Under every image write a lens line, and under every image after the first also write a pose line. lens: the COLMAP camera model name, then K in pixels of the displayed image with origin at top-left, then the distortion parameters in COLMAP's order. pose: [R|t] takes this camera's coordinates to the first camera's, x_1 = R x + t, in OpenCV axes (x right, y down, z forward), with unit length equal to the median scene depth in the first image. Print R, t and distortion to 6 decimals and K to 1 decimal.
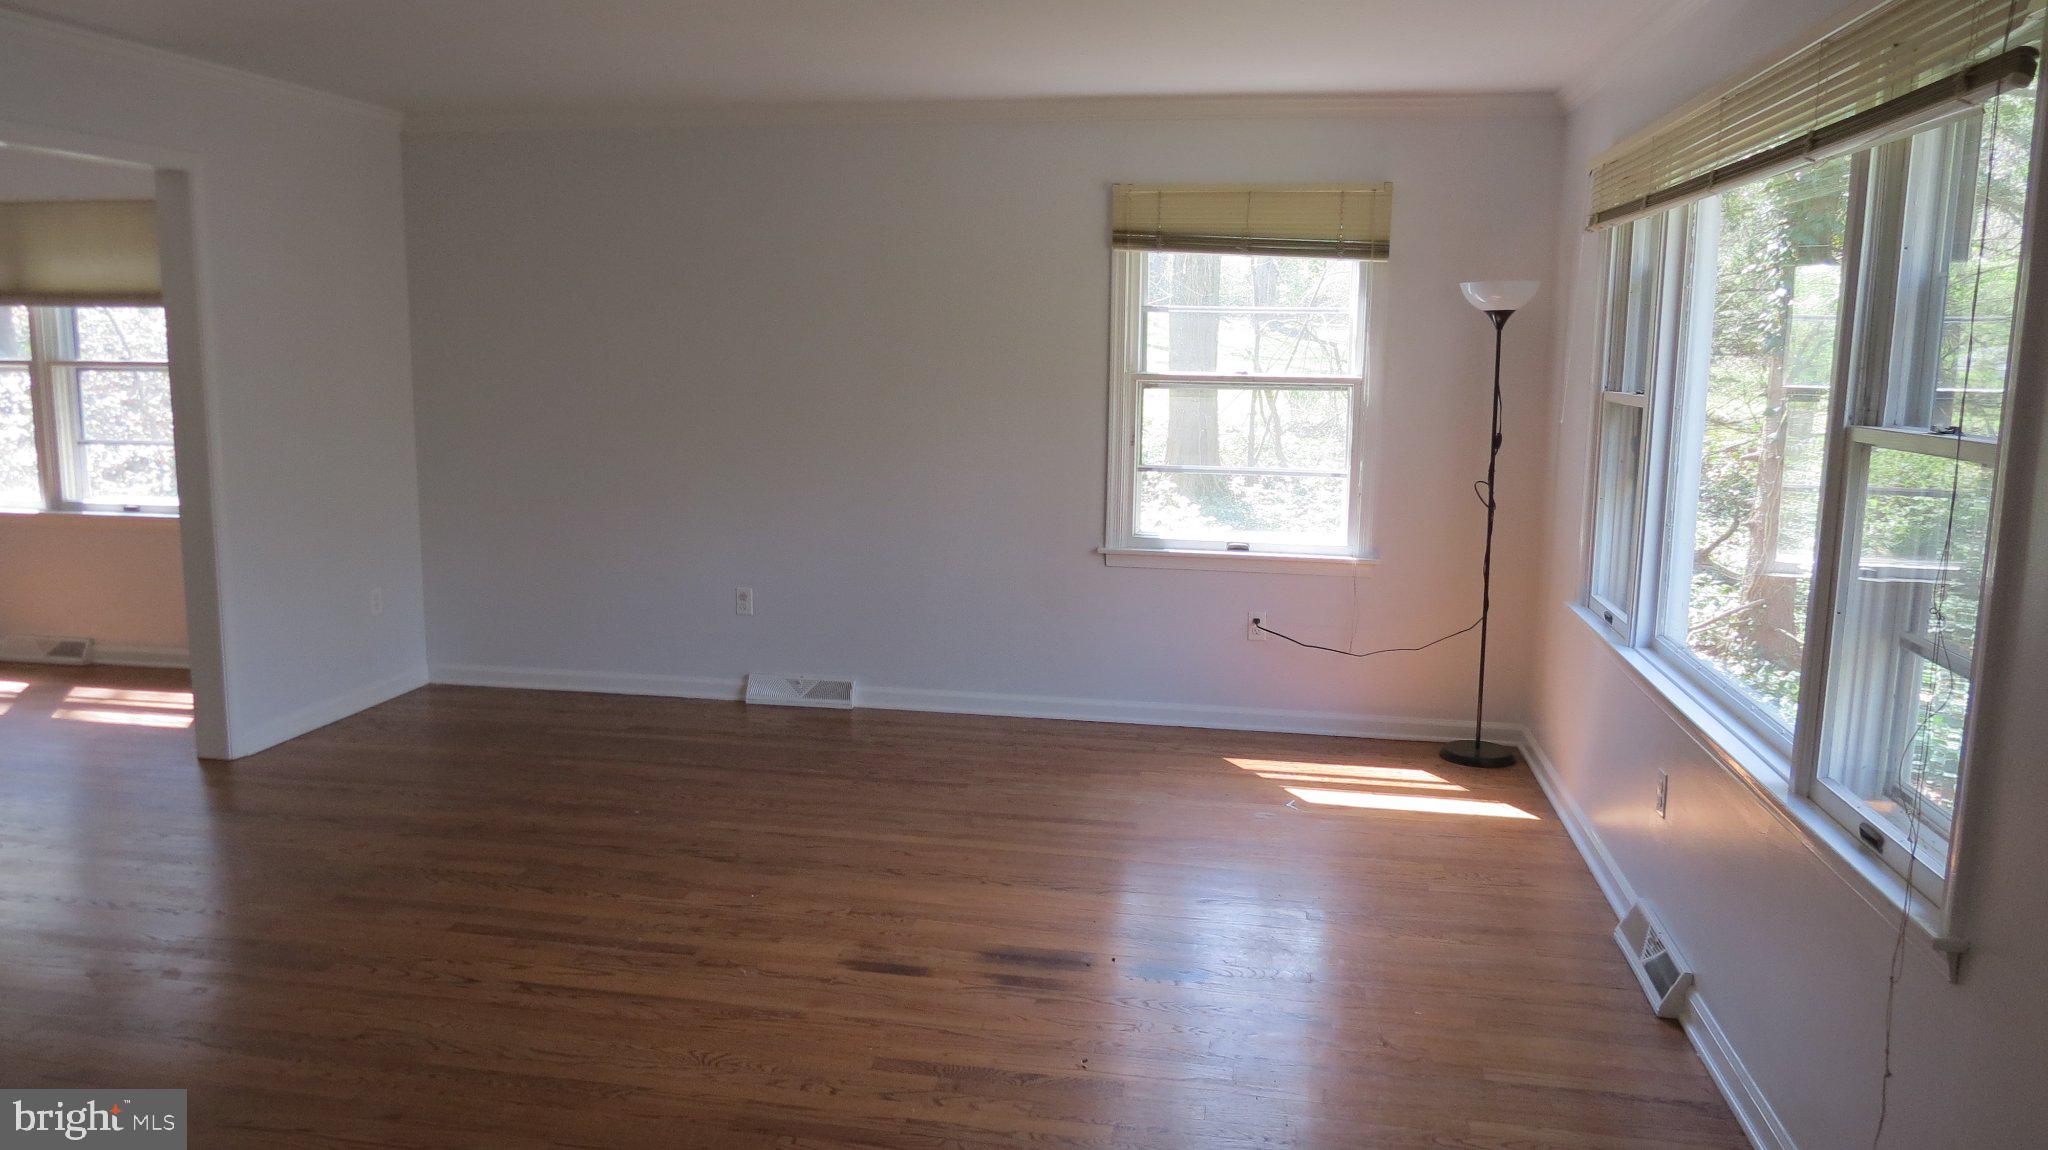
lens RADIAL K [[1482.5, 0, 1024.0], [0, 1482.5, 575.0], [0, 0, 1]] dist [-0.003517, -0.003720]
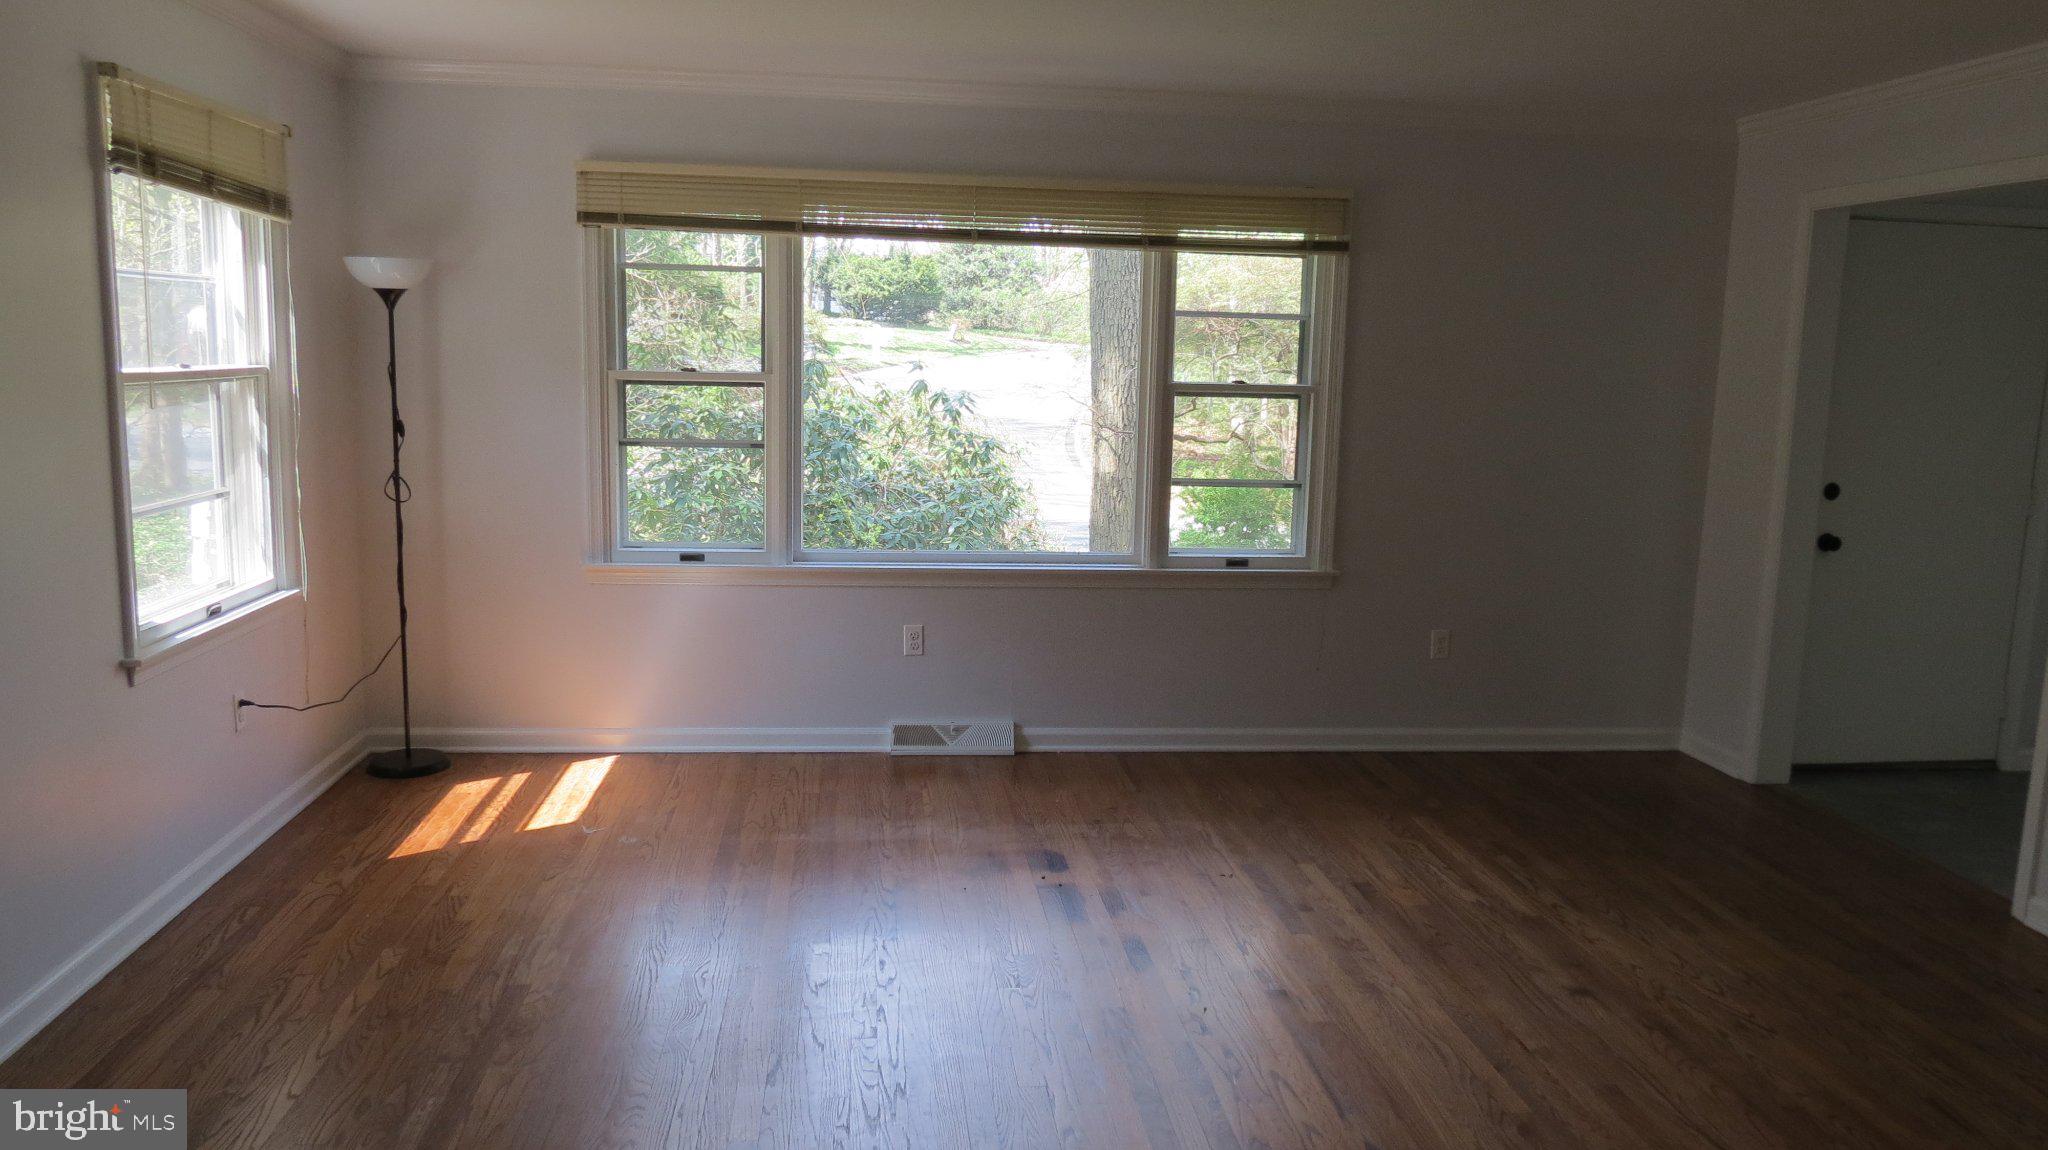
lens RADIAL K [[1451.9, 0, 1024.0], [0, 1451.9, 575.0], [0, 0, 1]] dist [-0.071167, 0.001048]
pose [[-0.281482, -0.176065, 0.943276, -0.667900], [0.118439, 0.969131, 0.216234, -0.151041], [-0.952229, 0.172586, -0.251940, 0.876399]]
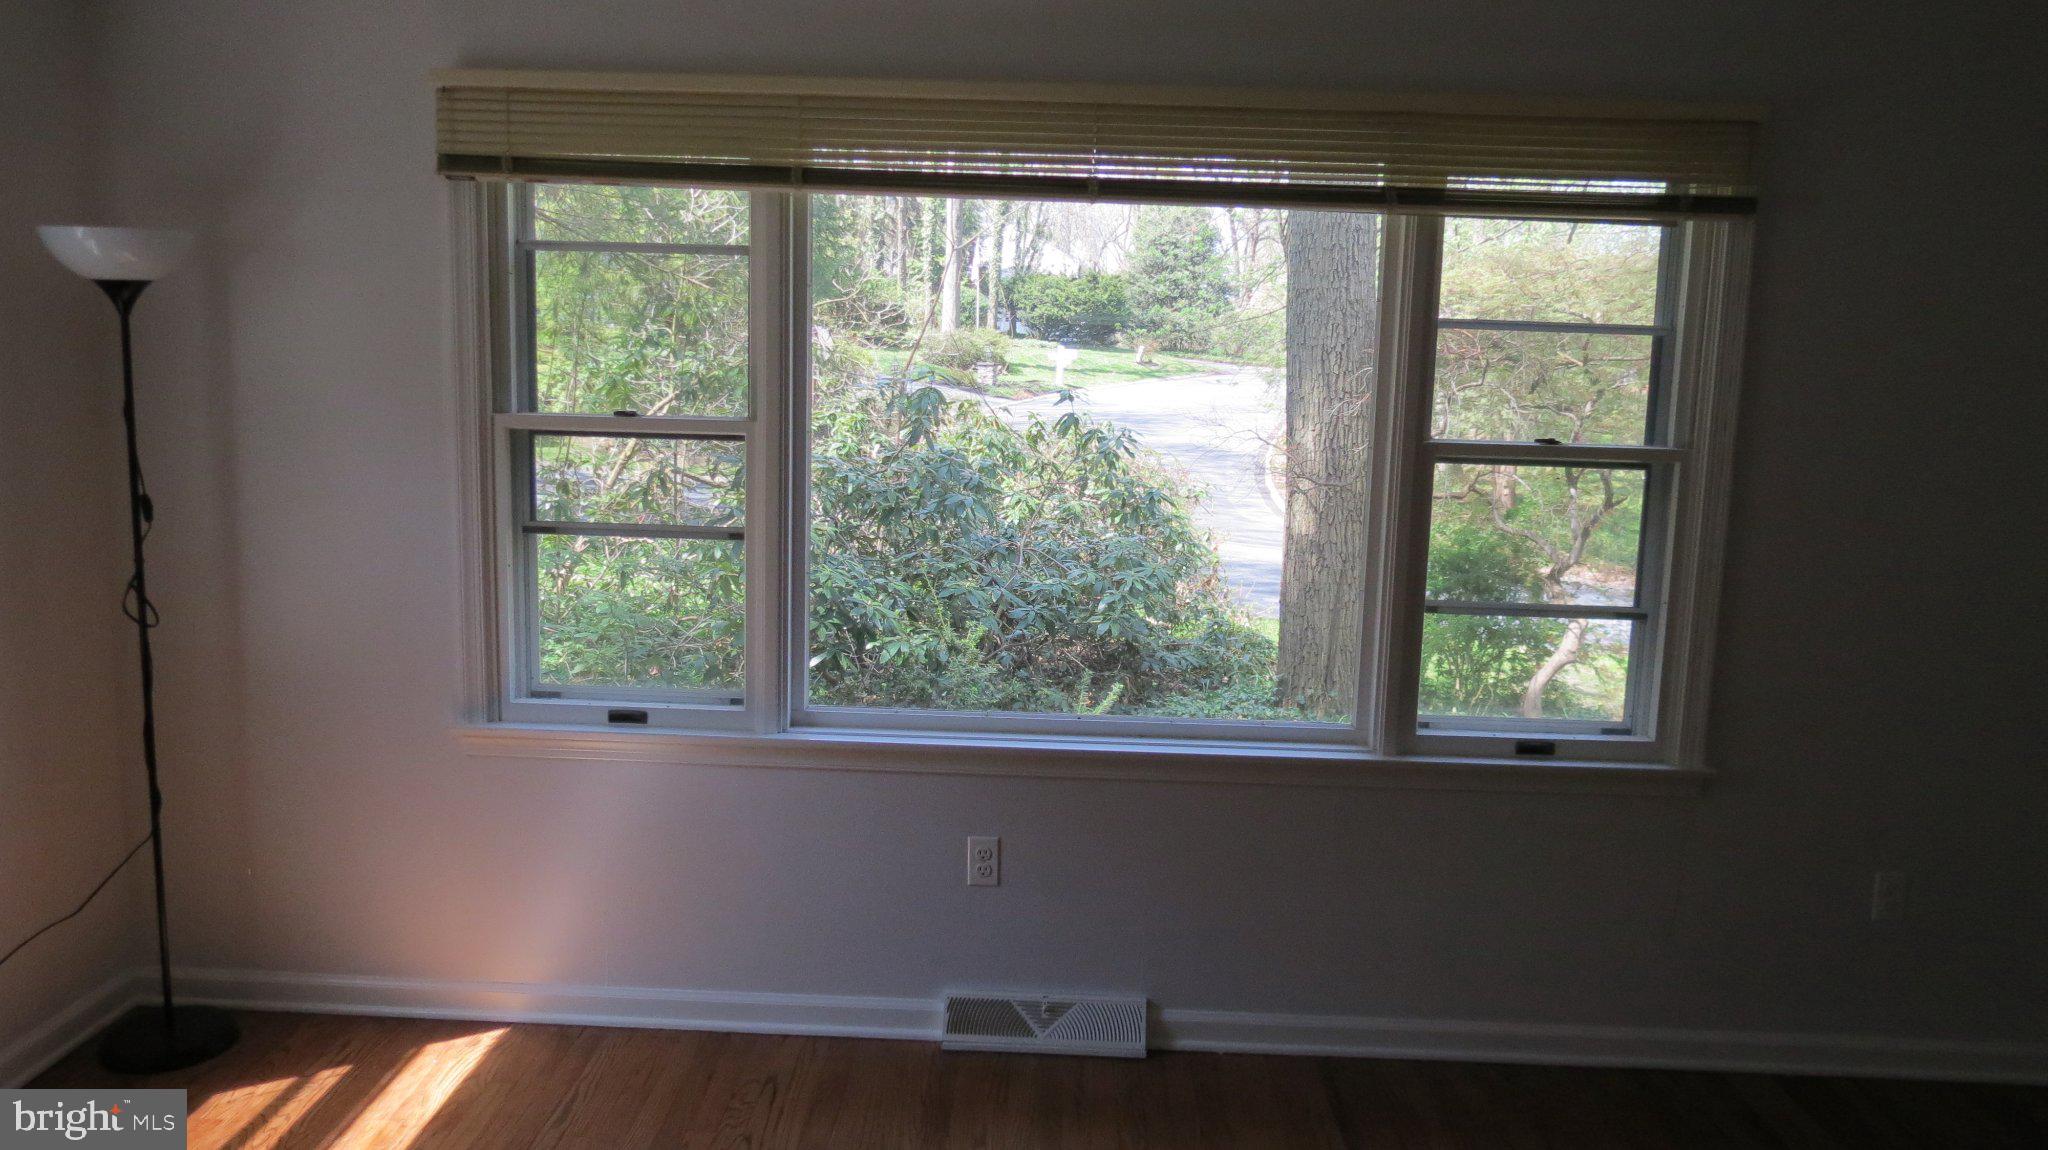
lens RADIAL K [[1439.4, 0, 1024.0], [0, 1439.4, 575.0], [0, 0, 1]] dist [-0.047007, -0.002513]
pose [[-0.152836, -0.167880, 0.973888, -0.274655], [0.123099, 0.974556, 0.187314, -0.126925], [-0.980555, 0.148513, -0.128281, 0.746015]]
